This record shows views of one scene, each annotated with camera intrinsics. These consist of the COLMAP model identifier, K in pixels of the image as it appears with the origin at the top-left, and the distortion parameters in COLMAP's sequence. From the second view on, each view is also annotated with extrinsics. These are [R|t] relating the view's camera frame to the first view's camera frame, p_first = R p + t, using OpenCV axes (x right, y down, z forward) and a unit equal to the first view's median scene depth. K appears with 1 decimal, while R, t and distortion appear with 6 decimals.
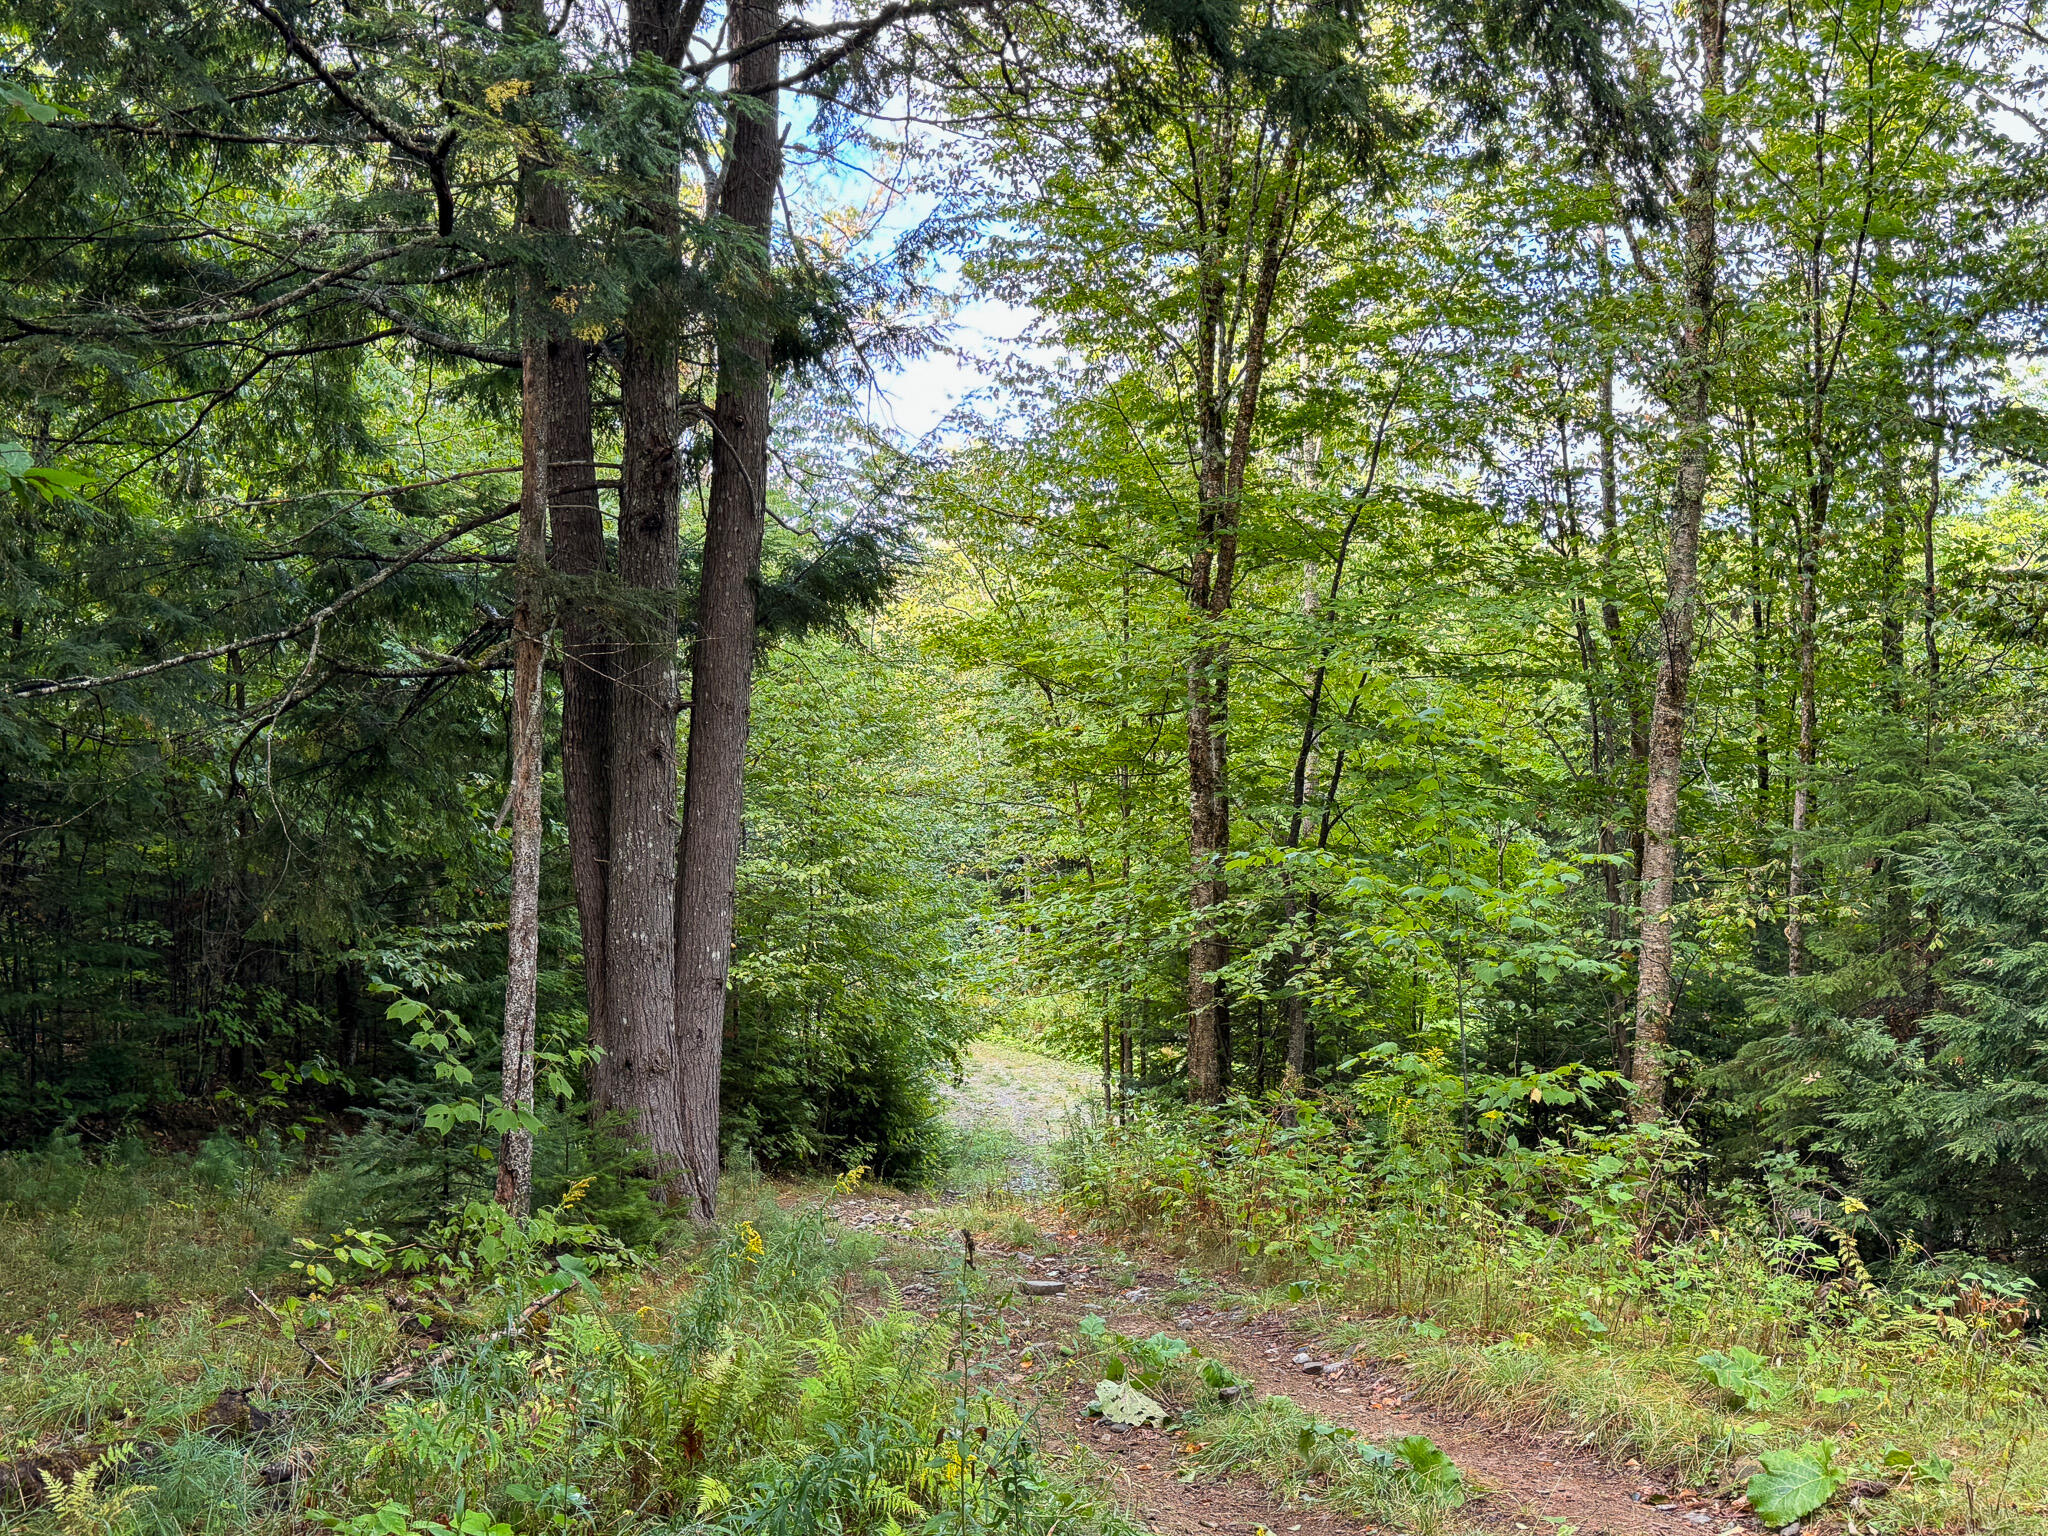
lens RADIAL K [[1483.1, 0, 1023.7], [0, 1483.1, 772.4], [0, 0, 1]] dist [0.011604, 0.000190]
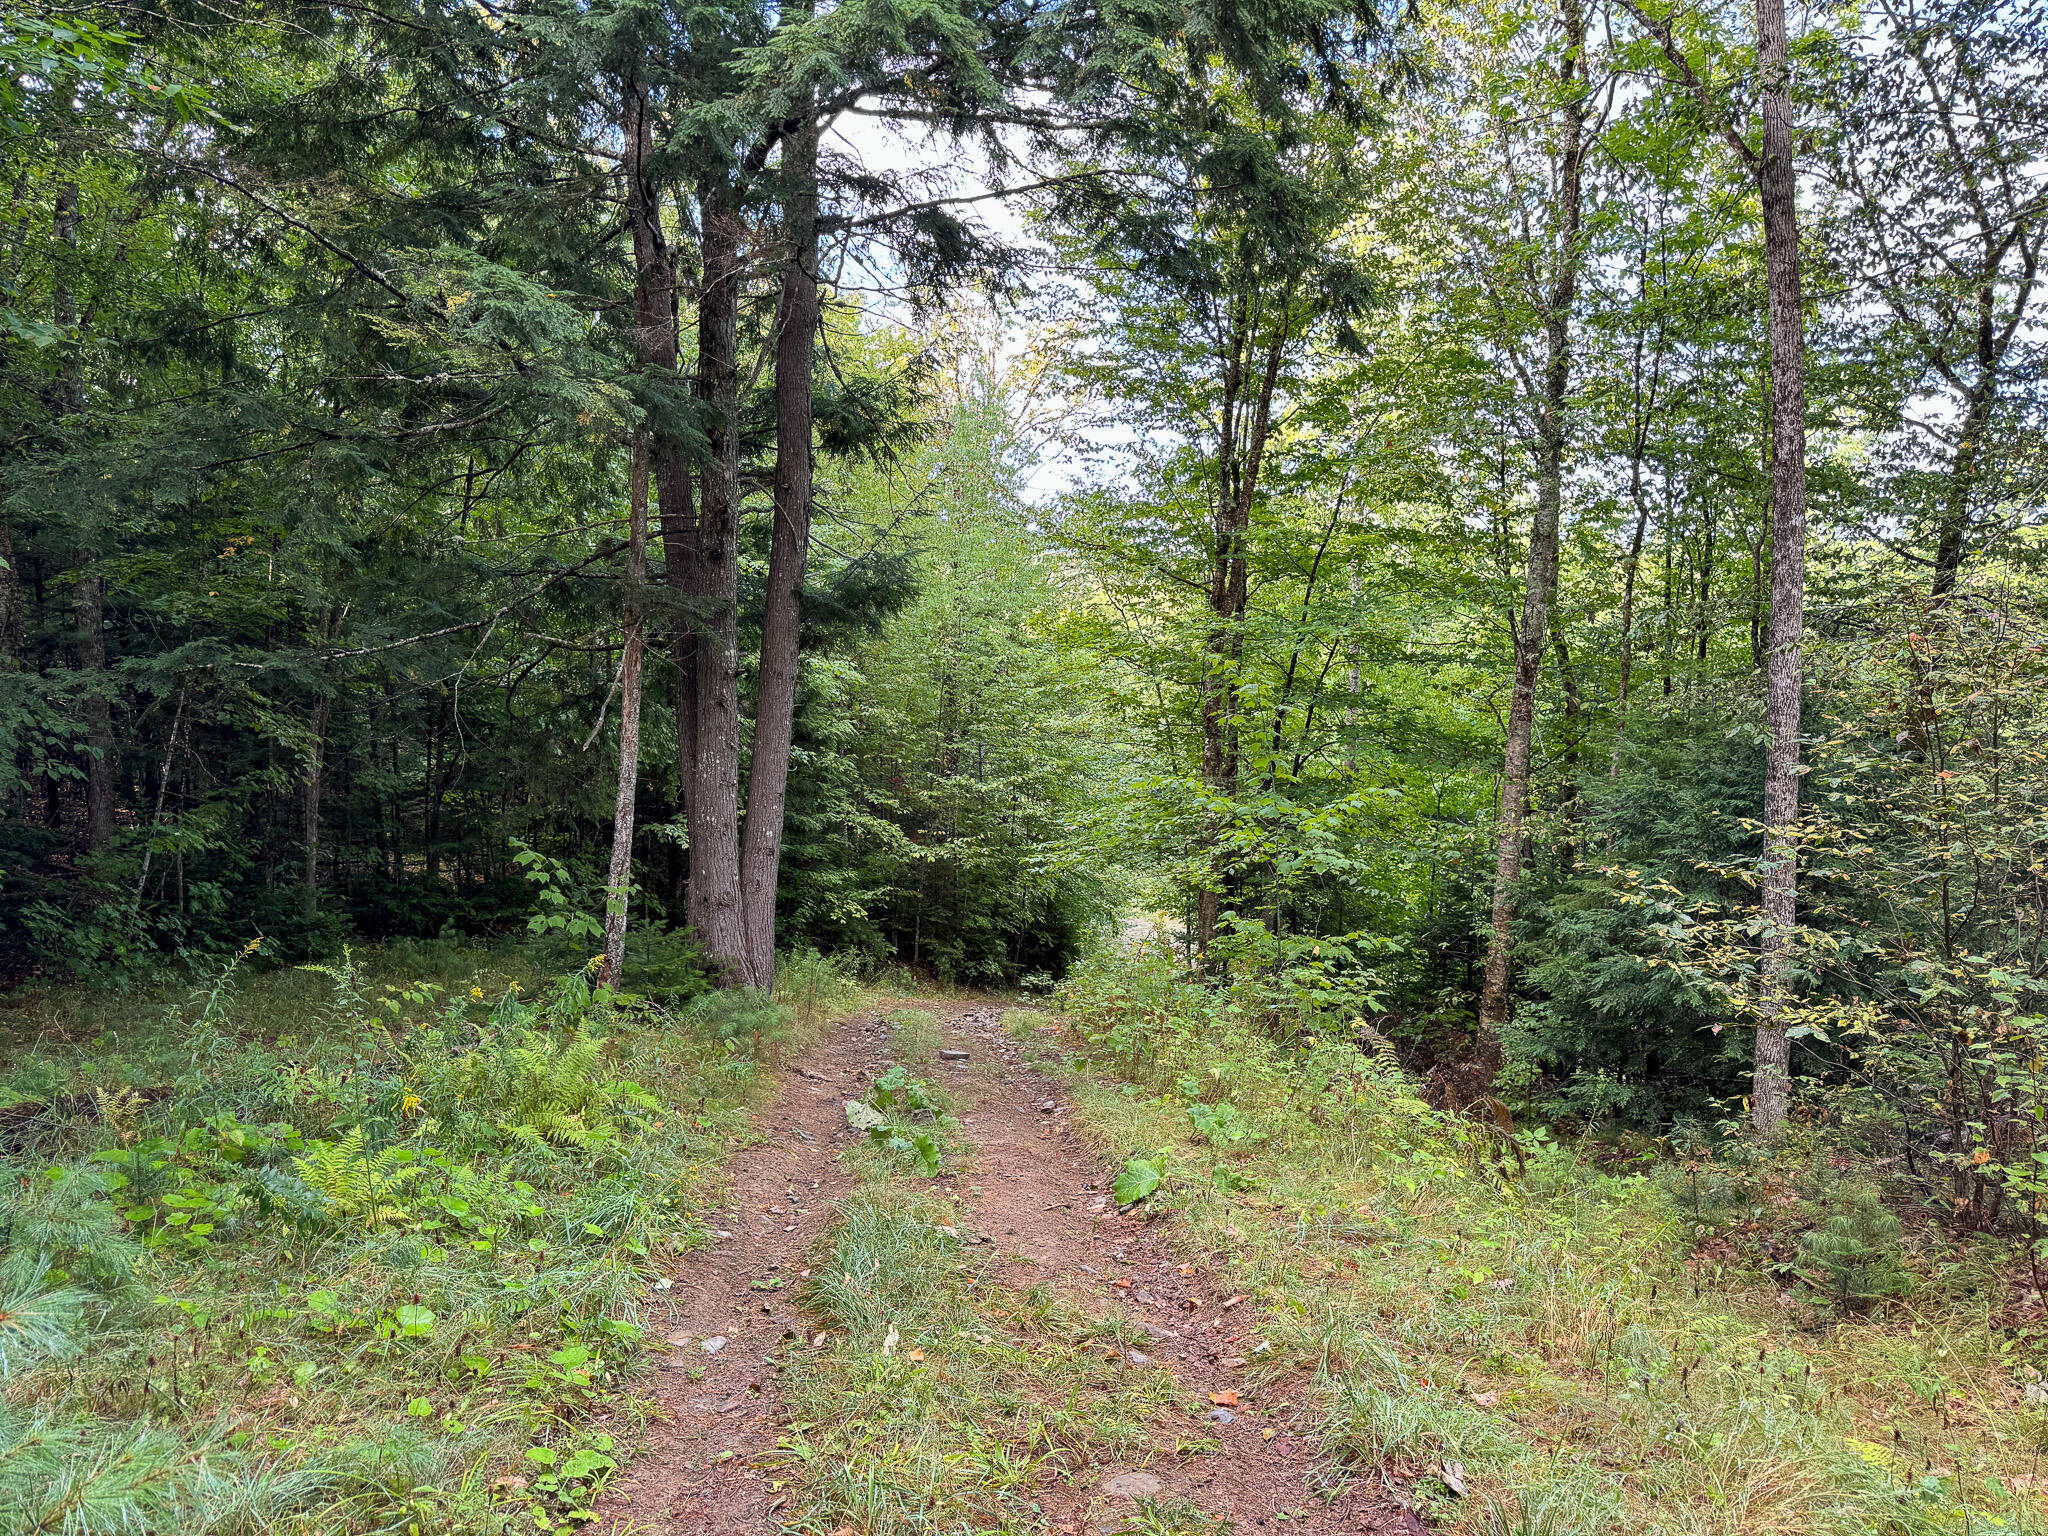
lens RADIAL K [[1022.2, 0, 1024.4], [0, 1022.2, 762.3], [0, 0, 1]] dist [-0.001809, 0.000026]
pose [[0.991905, 0.028651, -0.123705, 0.159027], [-0.023461, 0.998790, 0.043215, -0.003293], [0.124793, -0.039963, 0.991378, -0.023360]]
